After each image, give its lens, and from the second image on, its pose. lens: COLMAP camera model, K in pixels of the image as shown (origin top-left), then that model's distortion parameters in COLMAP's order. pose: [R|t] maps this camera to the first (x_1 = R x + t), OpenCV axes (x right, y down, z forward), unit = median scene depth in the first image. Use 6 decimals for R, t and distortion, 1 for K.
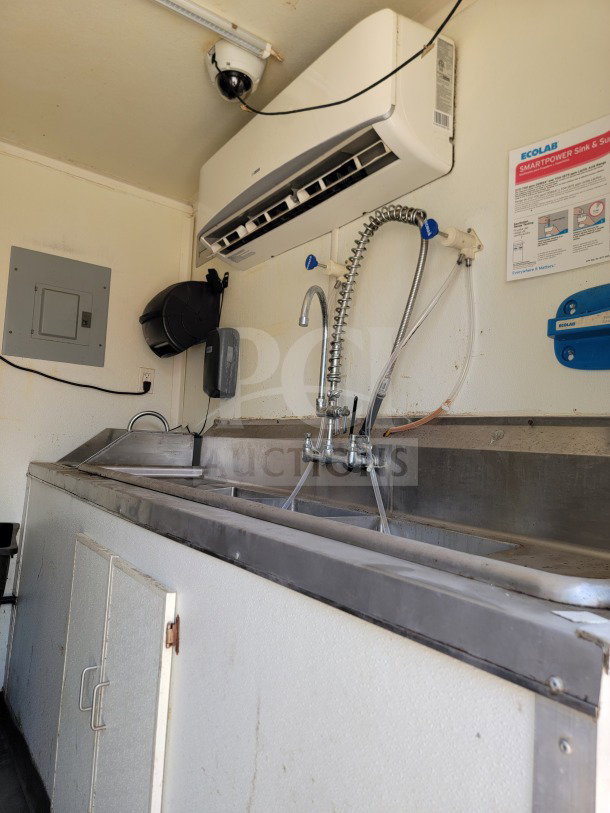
lens RADIAL K [[574.5, 0, 307.8], [0, 574.5, 405.0], [0, 0, 1]] dist [0.062000, -0.022419]
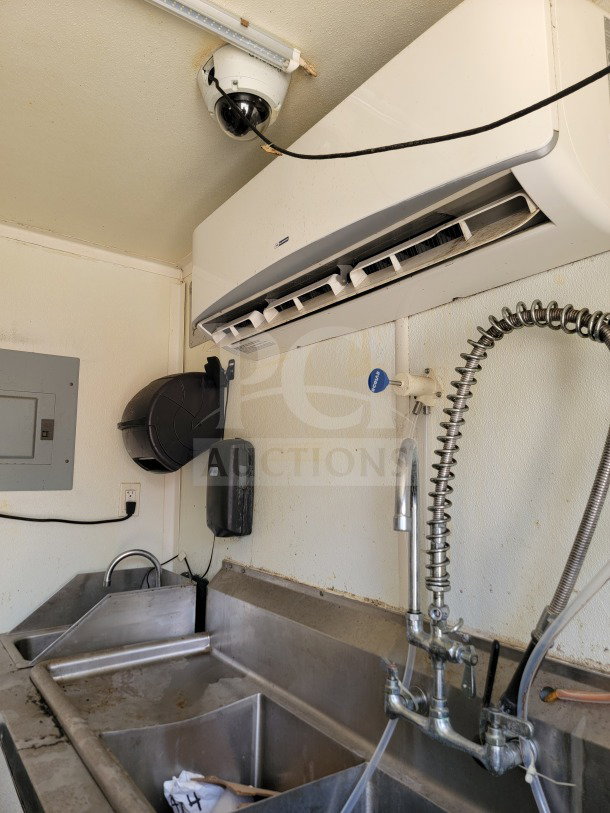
lens RADIAL K [[574.5, 0, 302.4], [0, 574.5, 409.6], [0, 0, 1]] dist [0.062000, -0.022419]
pose [[0.998886, -0.046663, 0.007021, -0.070978], [0.046899, 0.998165, -0.038314, -0.165787], [-0.005221, 0.038600, 0.999241, 0.314861]]
